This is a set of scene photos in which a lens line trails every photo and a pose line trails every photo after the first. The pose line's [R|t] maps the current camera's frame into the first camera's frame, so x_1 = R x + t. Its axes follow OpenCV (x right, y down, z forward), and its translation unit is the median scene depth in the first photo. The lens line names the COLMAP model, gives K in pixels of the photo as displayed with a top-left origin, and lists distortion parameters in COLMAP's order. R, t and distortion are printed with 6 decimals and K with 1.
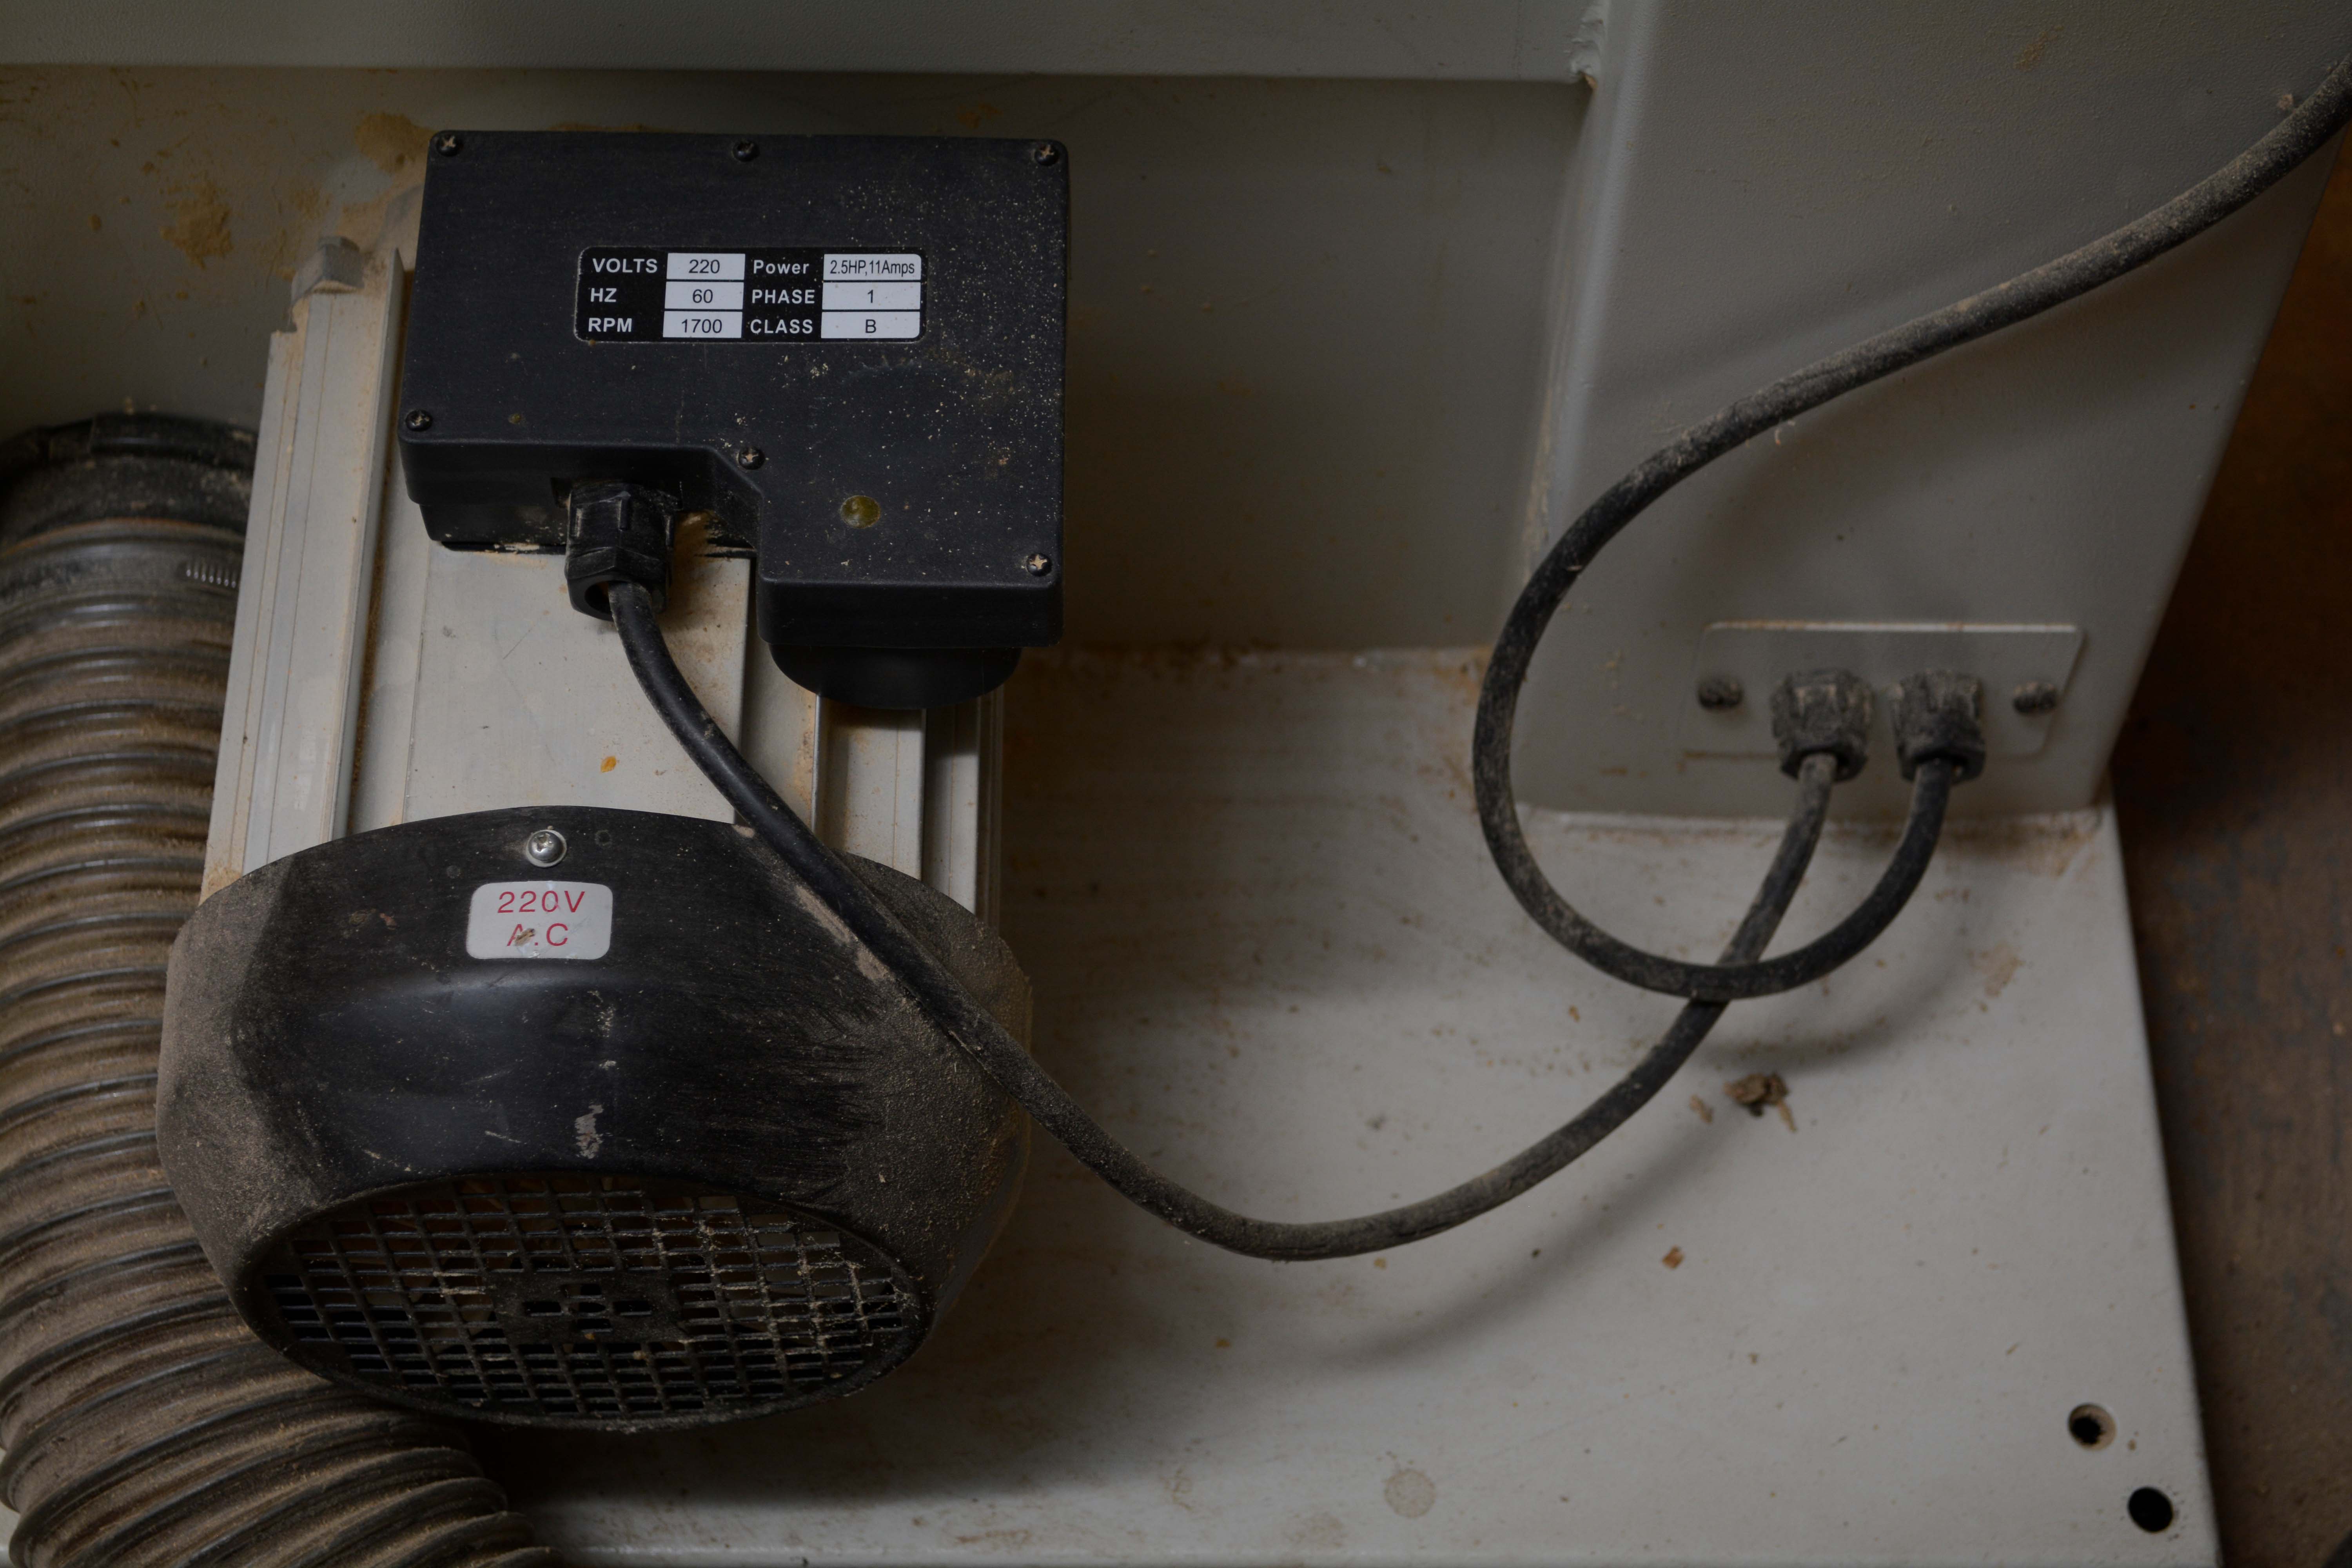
lens RADIAL K [[4372.7, 0, 1179.2], [0, 4372.7, 779.8], [0, 0, 1]] dist [0.046469, 0.000000]
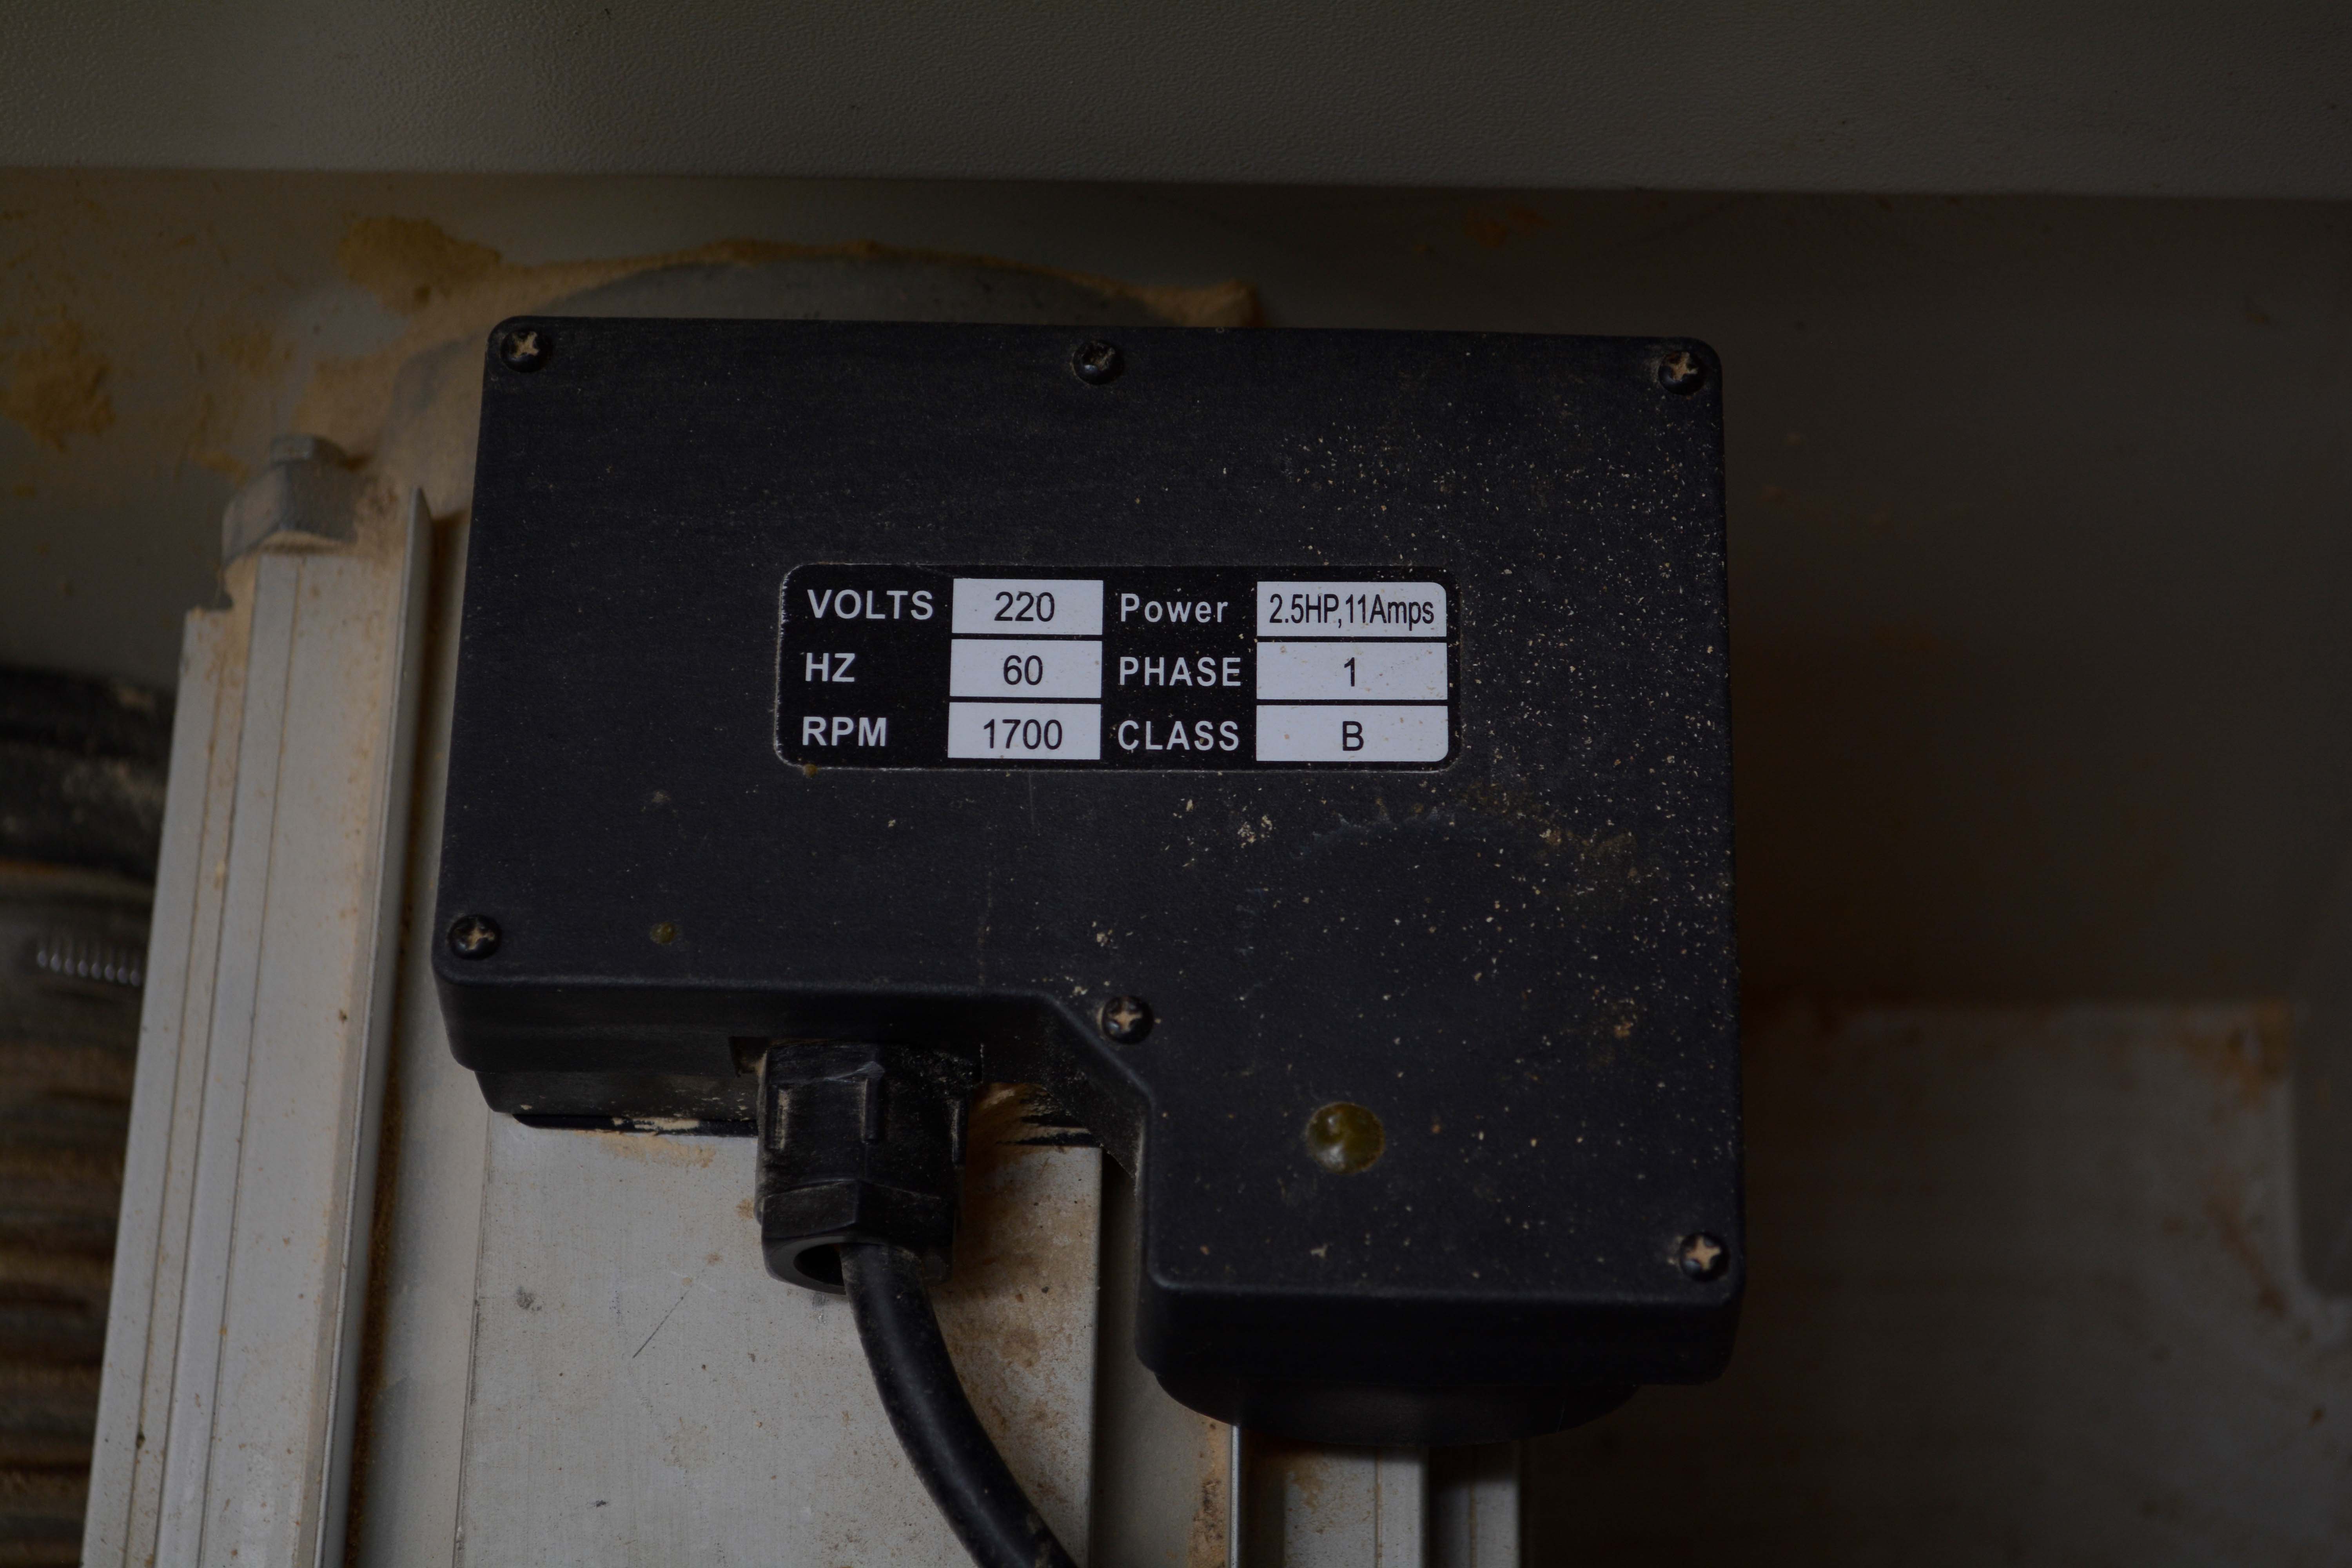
lens RADIAL K [[5377.0, 0, 1173.3], [0, 5377.0, 787.5], [0, 0, 1]] dist [0.075902, 0.000000]
pose [[0.999674, 0.008817, -0.023959, -0.075517], [-0.007021, 0.997231, 0.074037, -0.142532], [0.024545, -0.073844, 0.996968, 0.369137]]
